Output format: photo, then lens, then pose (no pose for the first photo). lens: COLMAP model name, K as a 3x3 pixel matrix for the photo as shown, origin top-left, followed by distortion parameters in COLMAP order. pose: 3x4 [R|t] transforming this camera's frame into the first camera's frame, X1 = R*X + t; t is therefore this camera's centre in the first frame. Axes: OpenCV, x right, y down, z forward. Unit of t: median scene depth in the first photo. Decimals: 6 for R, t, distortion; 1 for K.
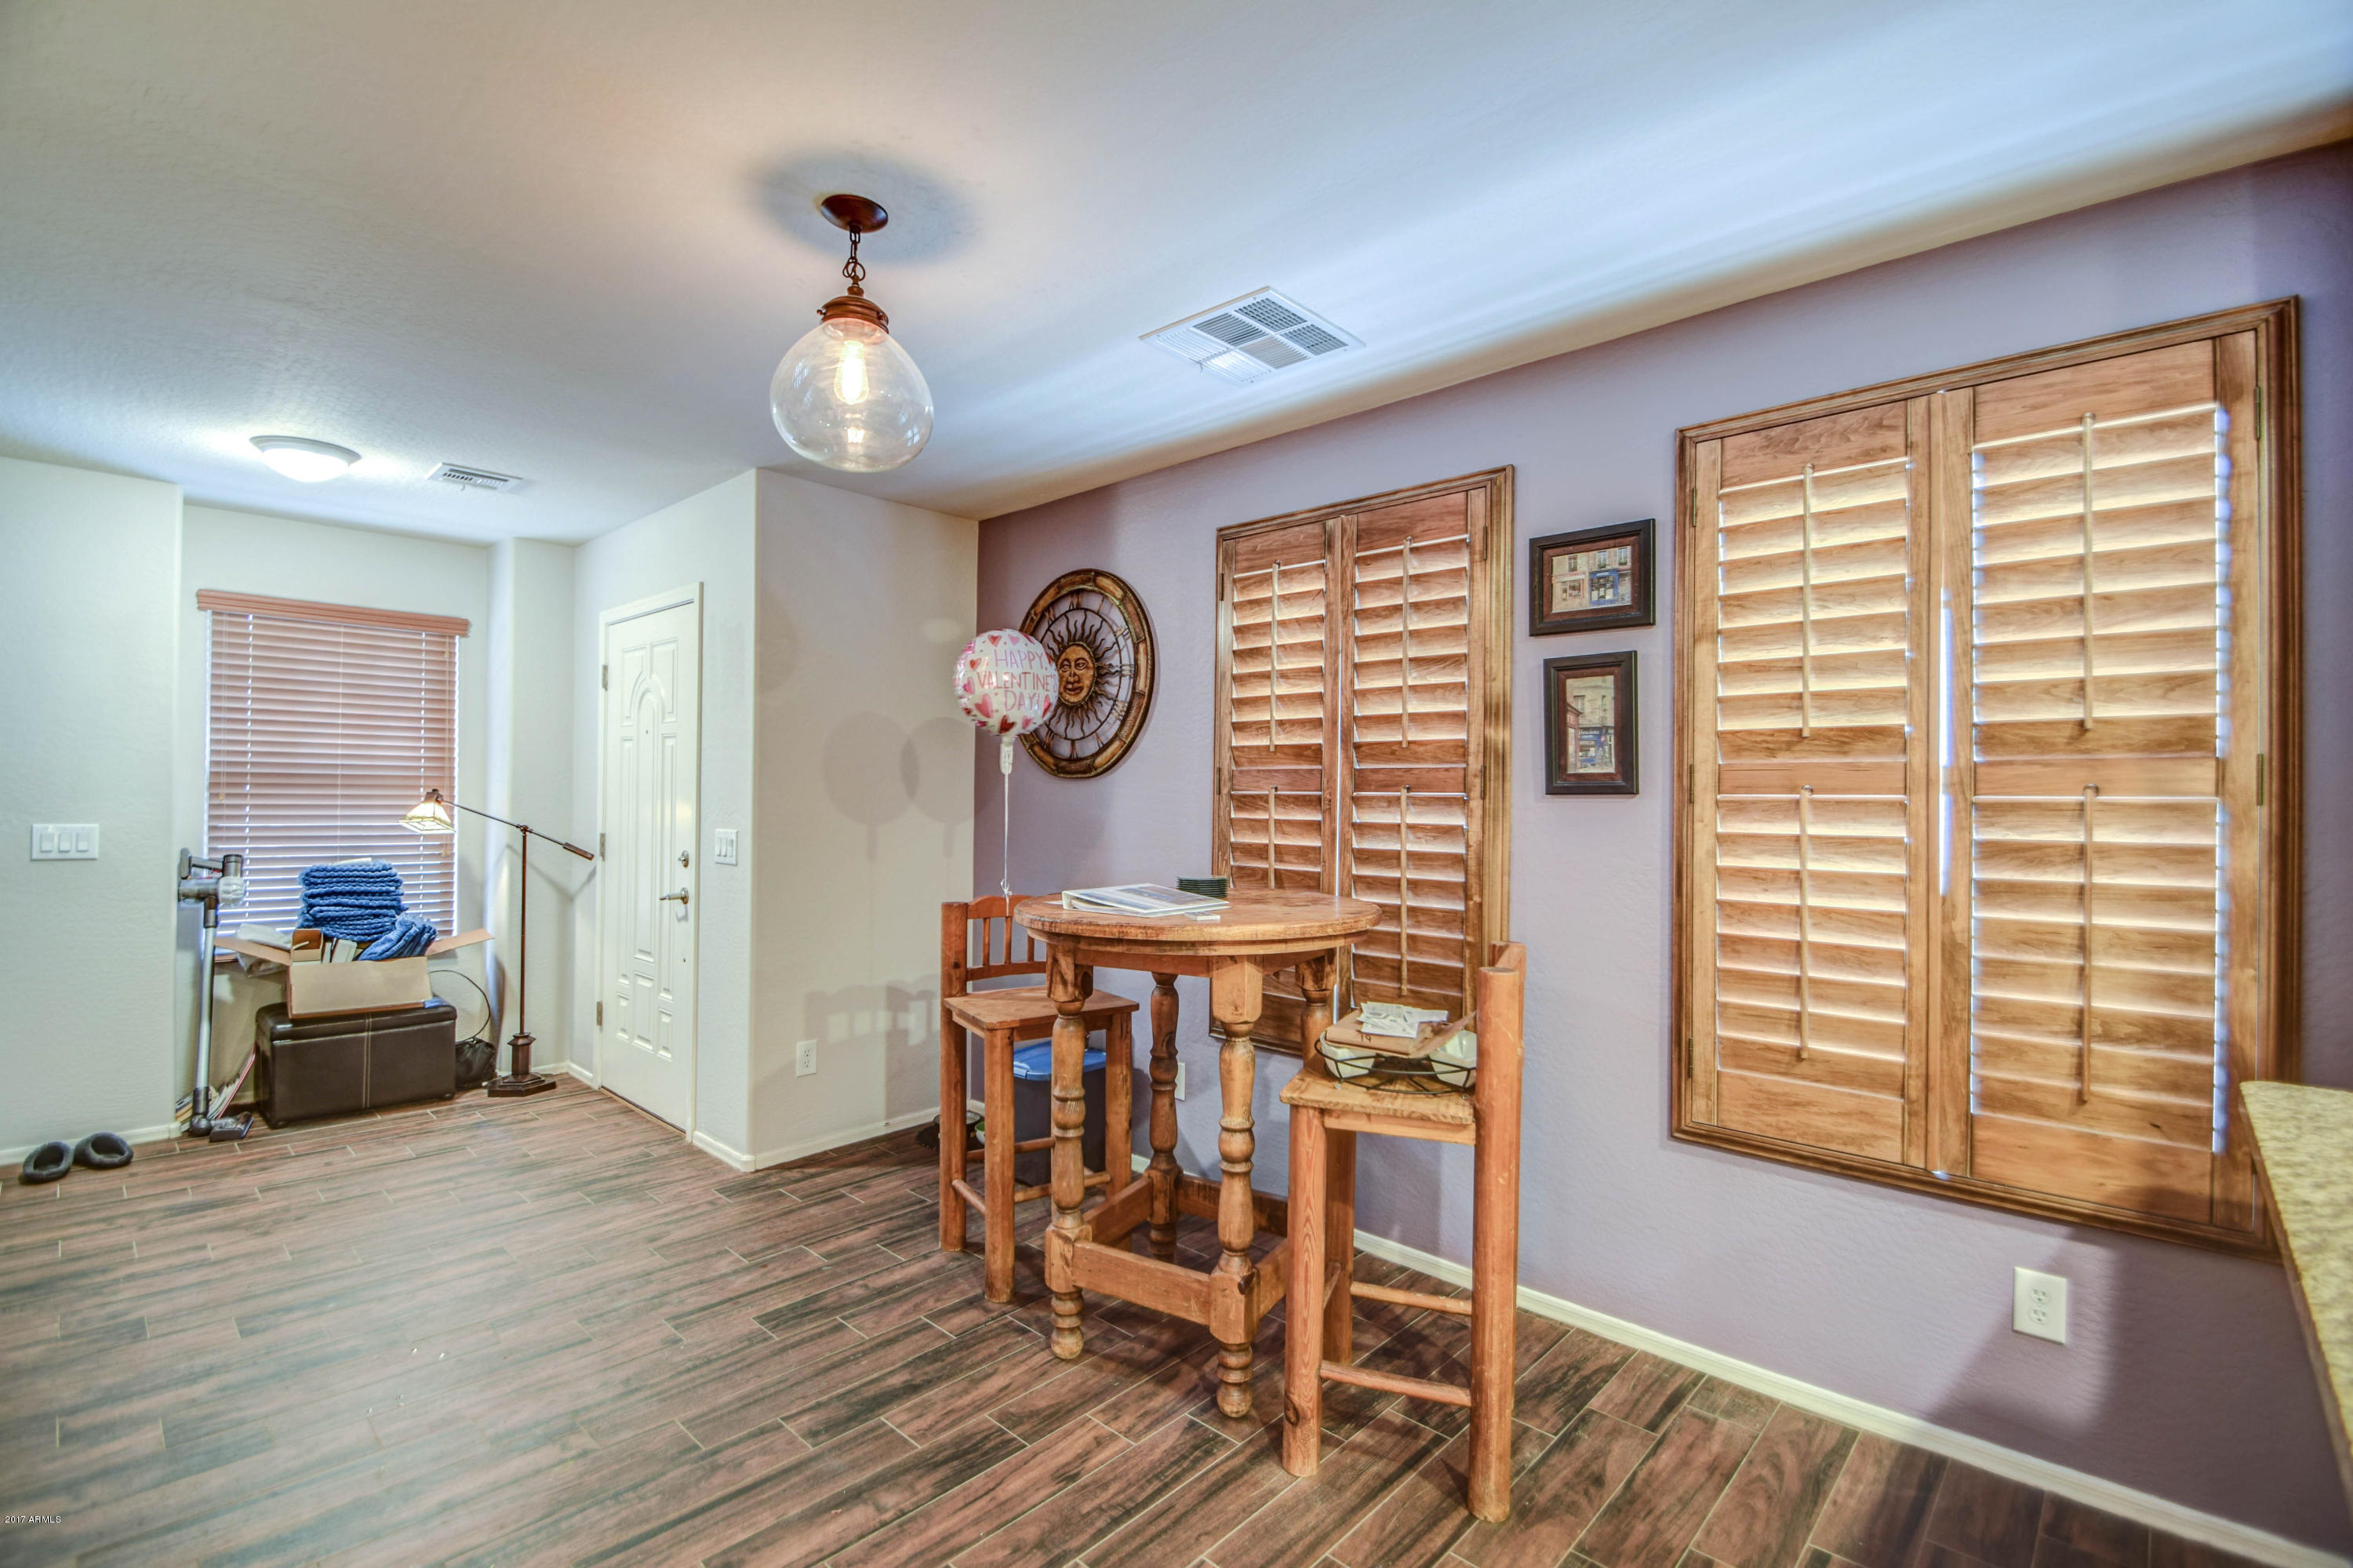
lens RADIAL K [[1051.6, 0, 1169.2], [0, 1051.6, 788.4], [0, 0, 1]] dist [0.003925, -0.009129]
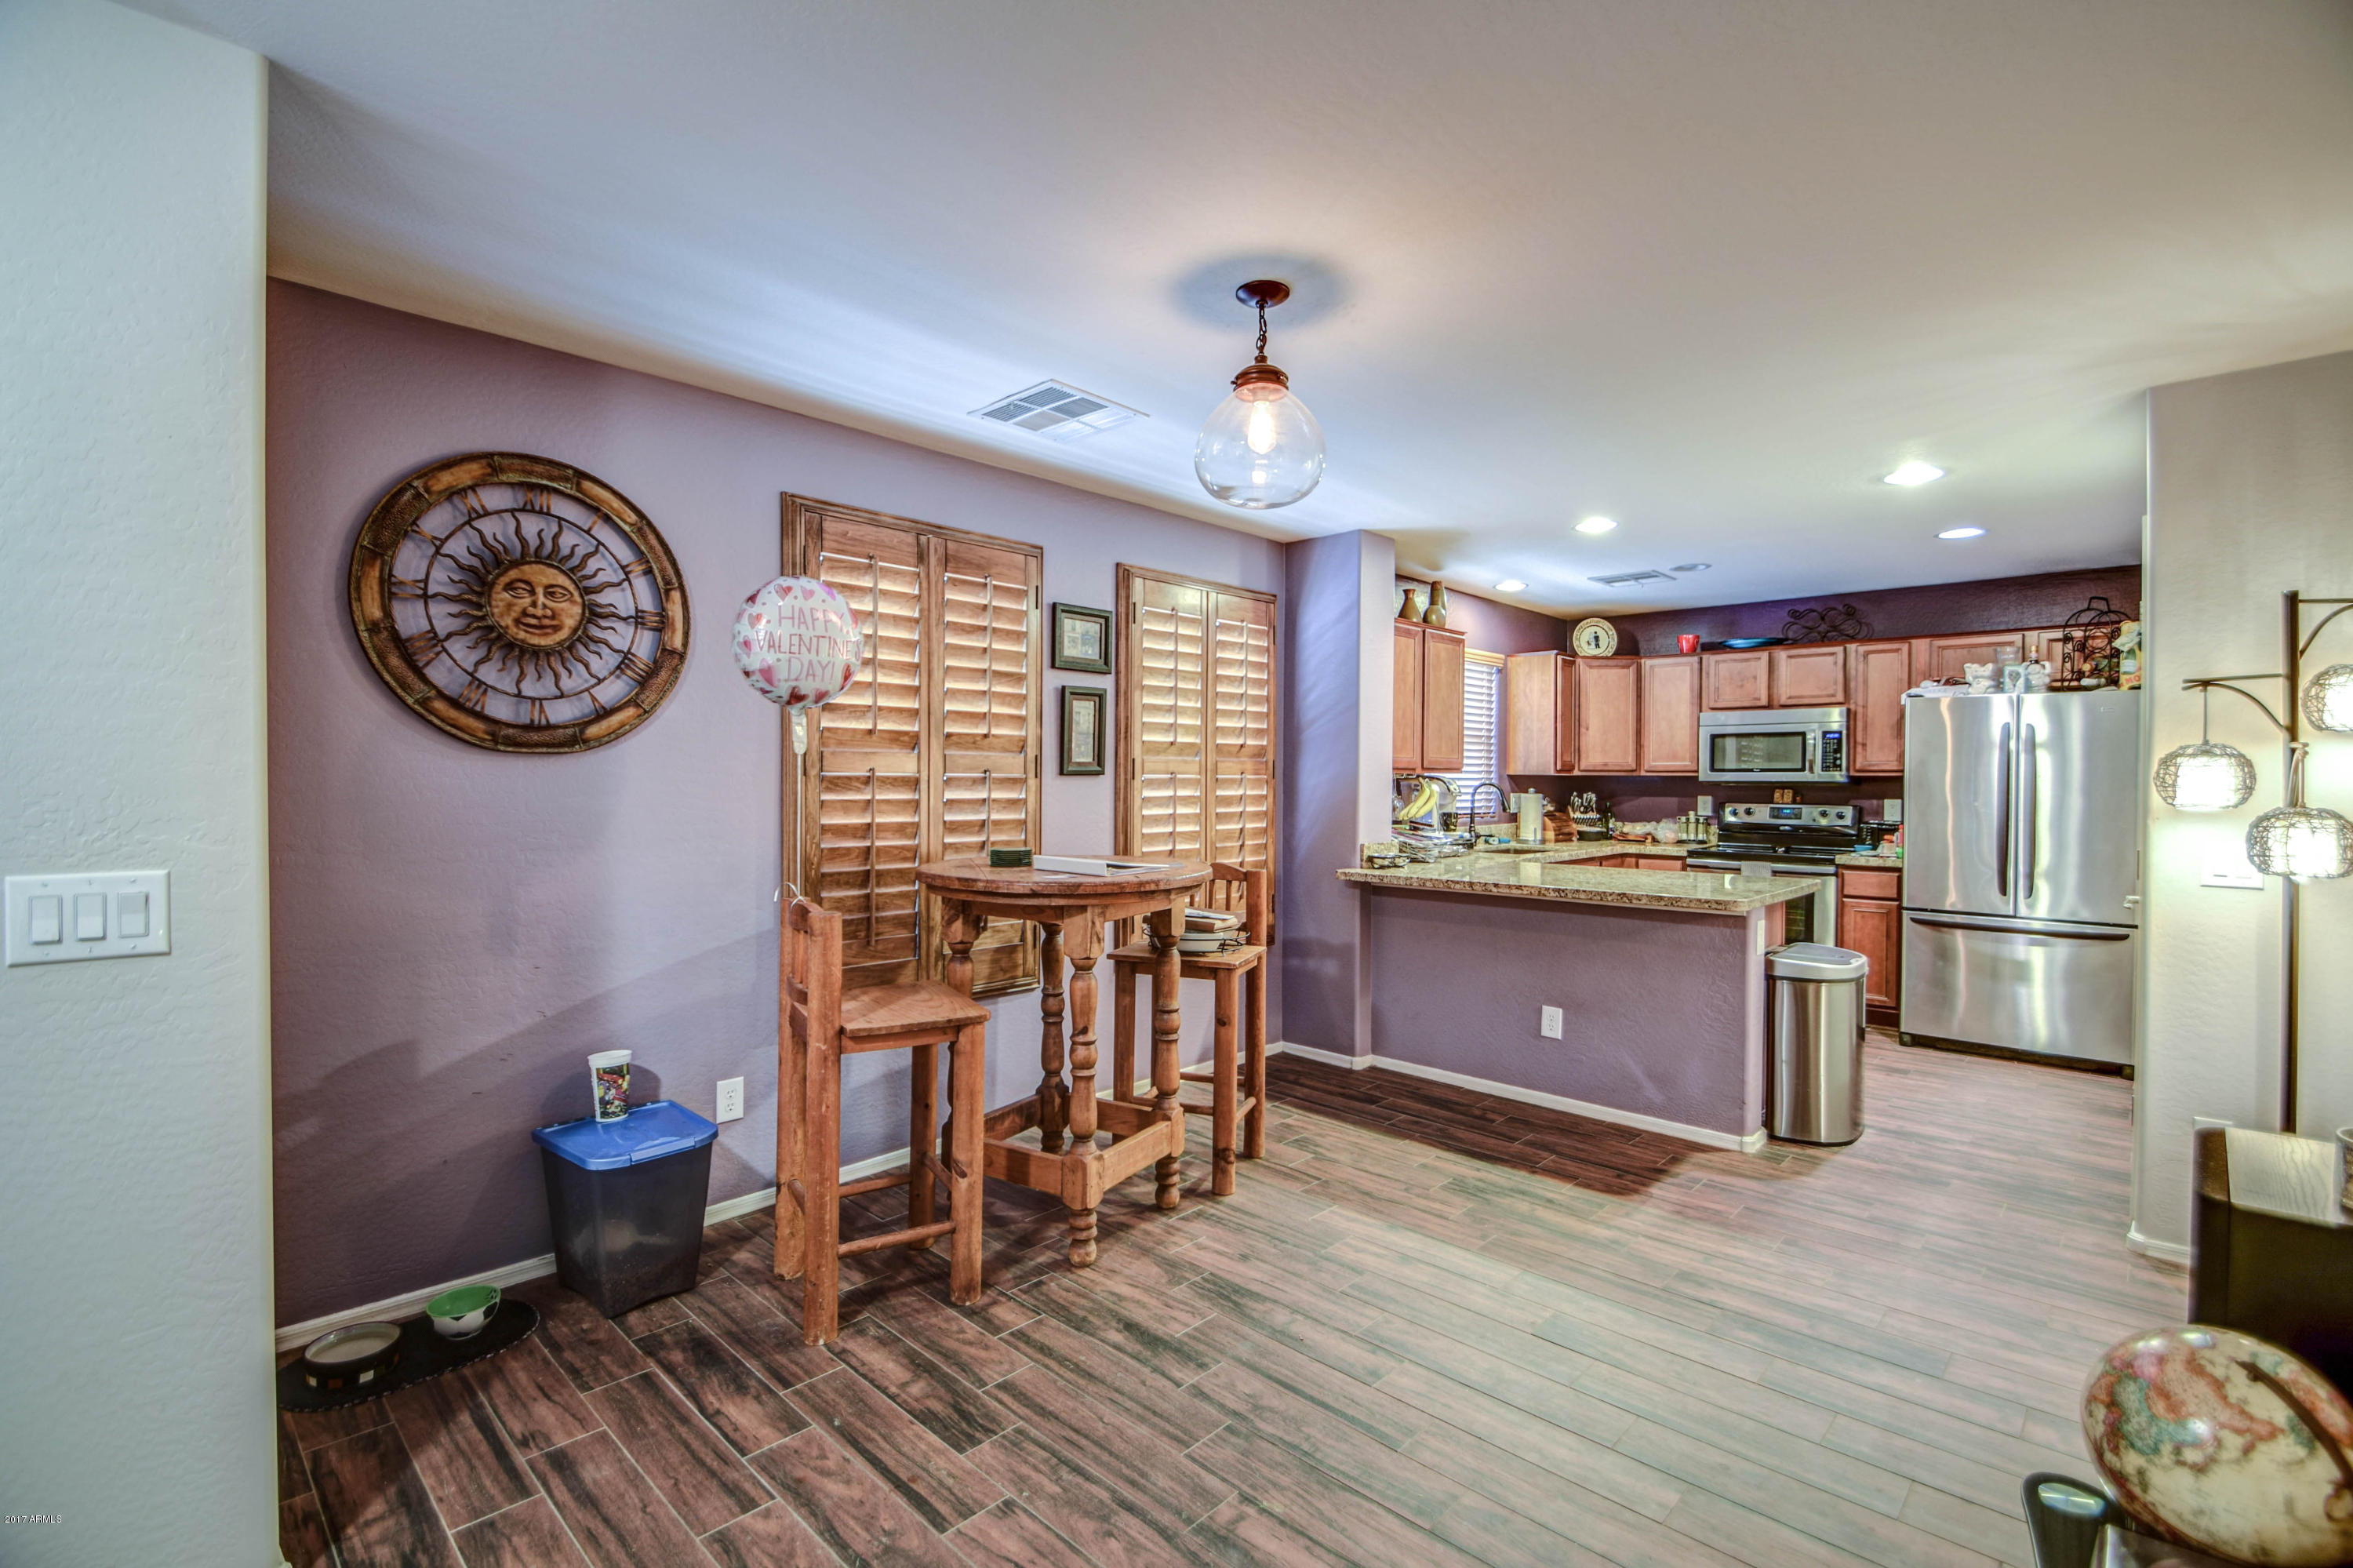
lens RADIAL K [[1045.2, 0, 1167.9], [0, 1045.2, 790.5], [0, 0, 1]] dist [0.013423, -0.020127]
pose [[0.009595, -0.020636, 0.999741, -1.095073], [-0.009376, 0.999741, 0.020726, -0.004864], [-0.999910, -0.009572, 0.009399, 0.797859]]
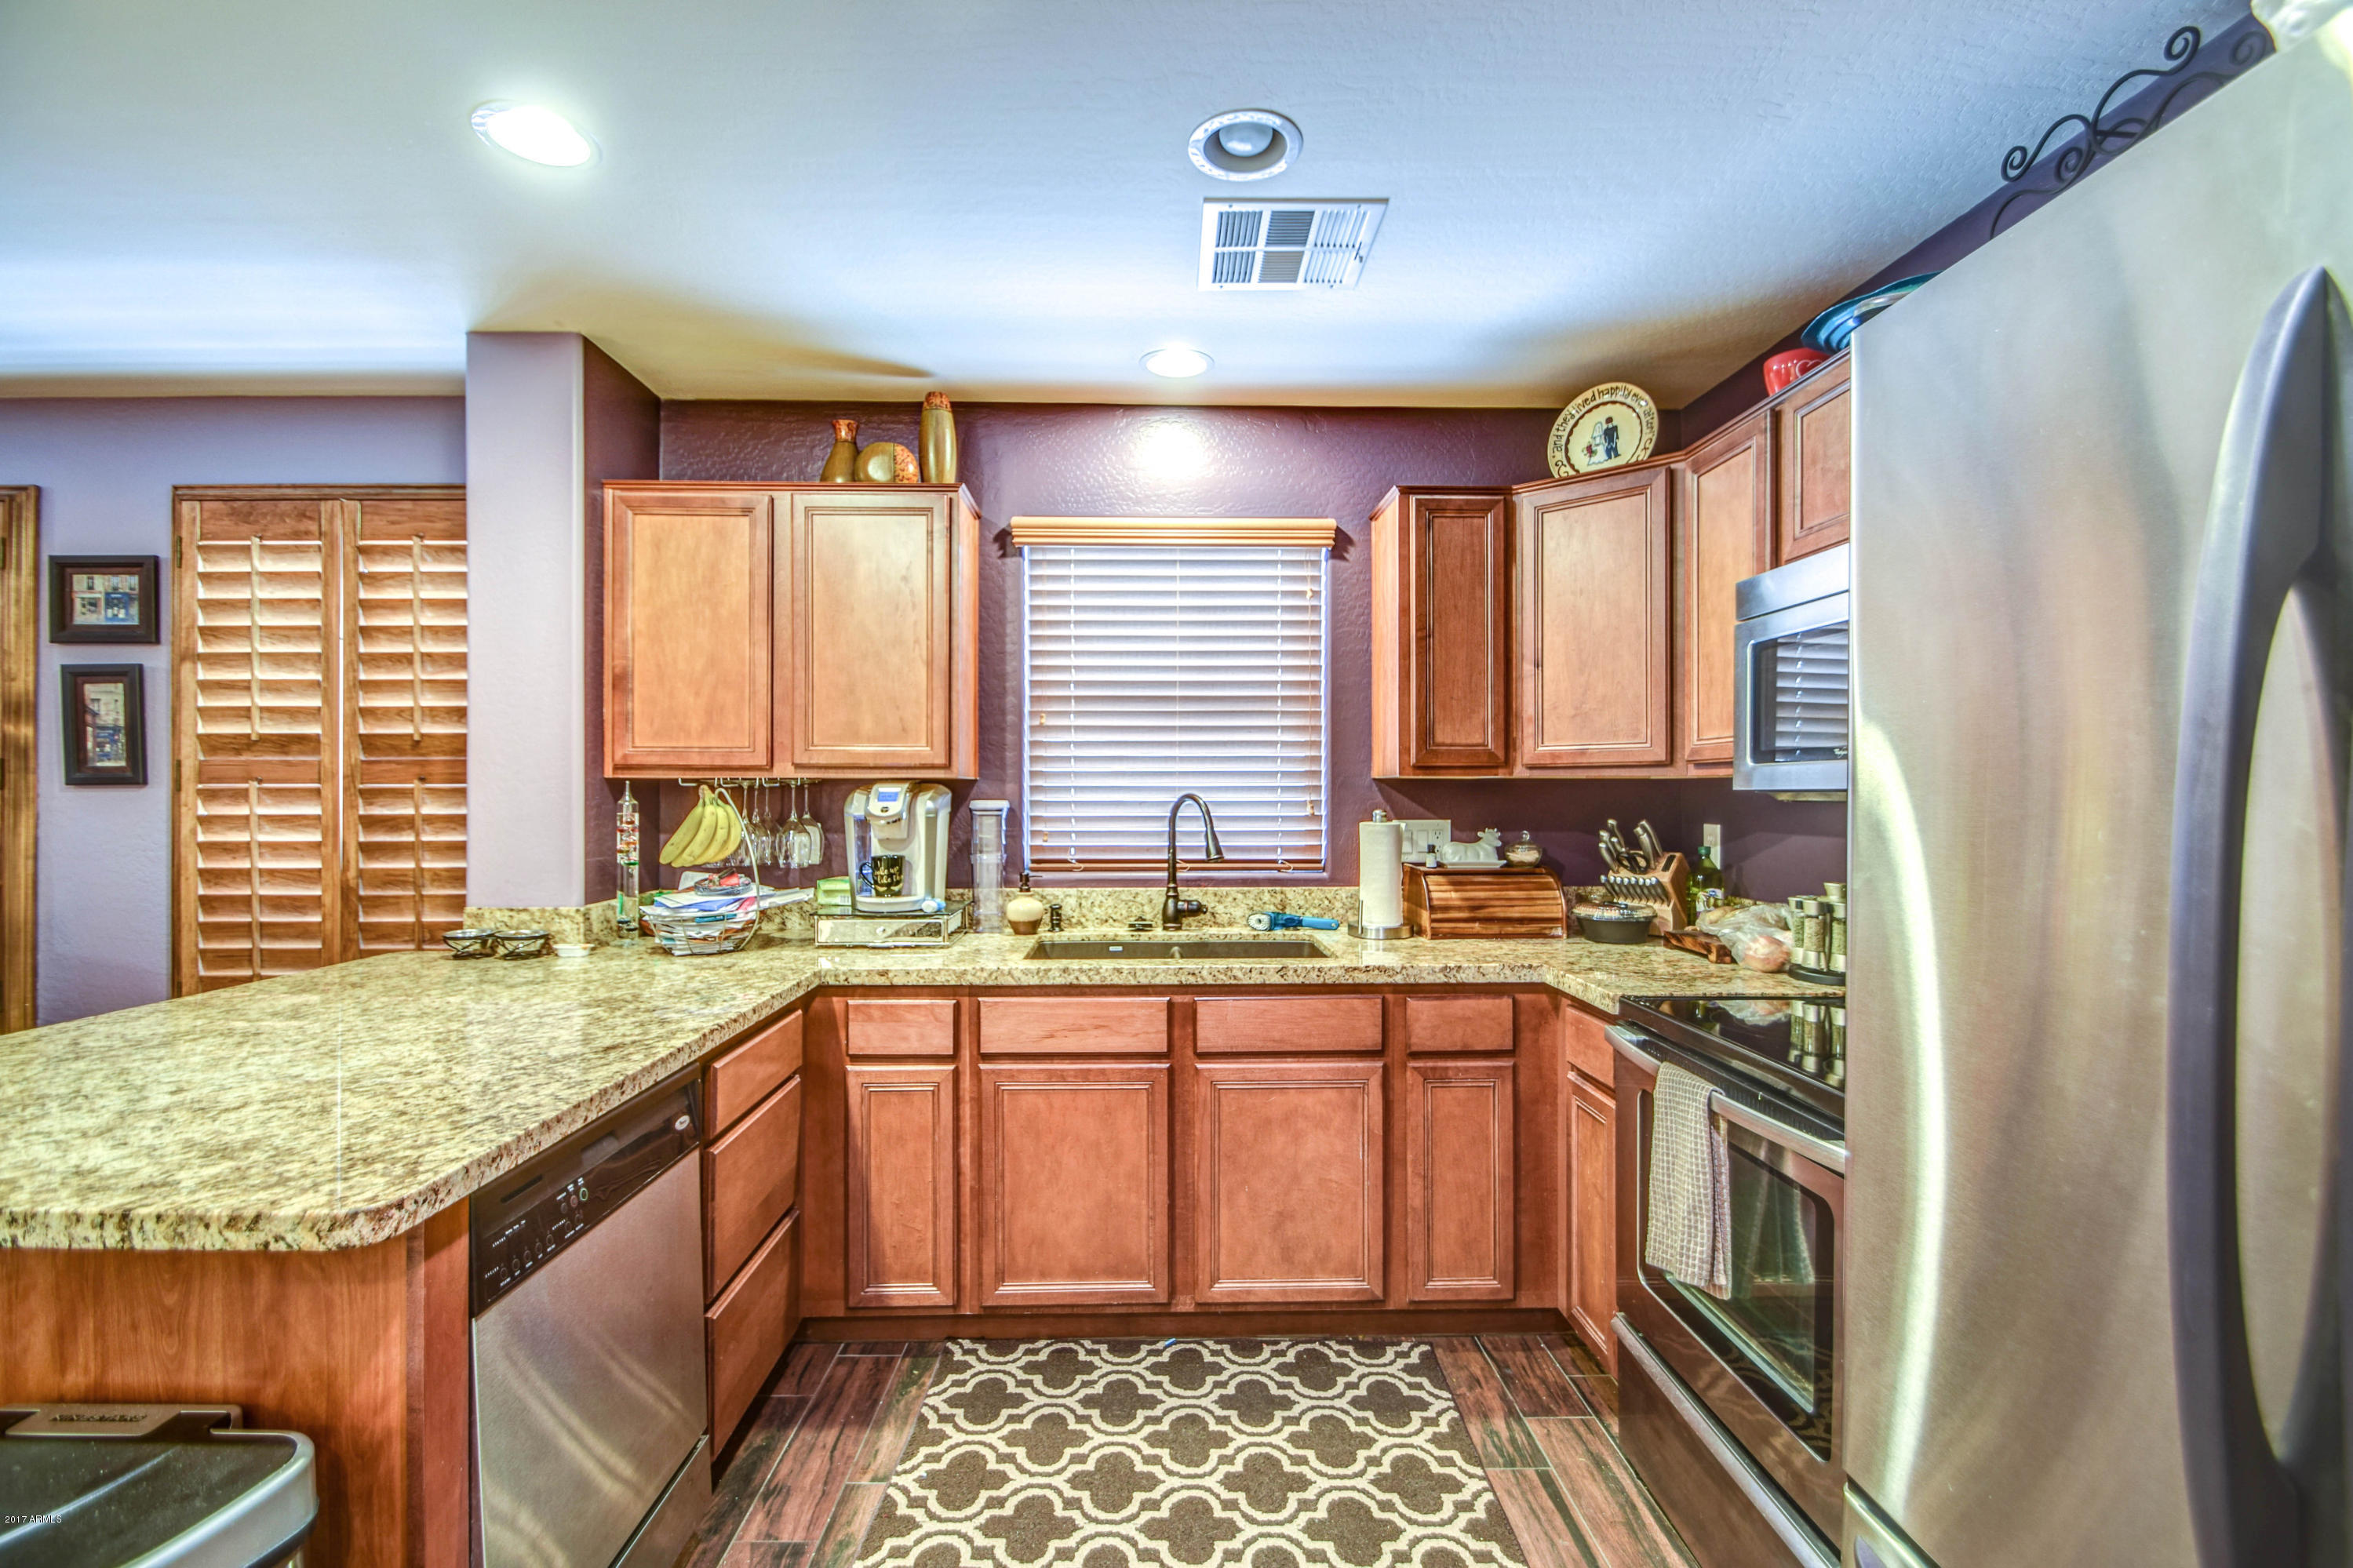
lens RADIAL K [[1056.2, 0, 1170.0], [0, 1056.2, 792.1], [0, 0, 1]] dist [0.007542, -0.014196]
pose [[0.710299, -0.009508, 0.703836, 0.392895], [0.001947, 0.999931, 0.011544, 0.002444], [-0.703897, -0.006830, 0.710269, -0.602551]]
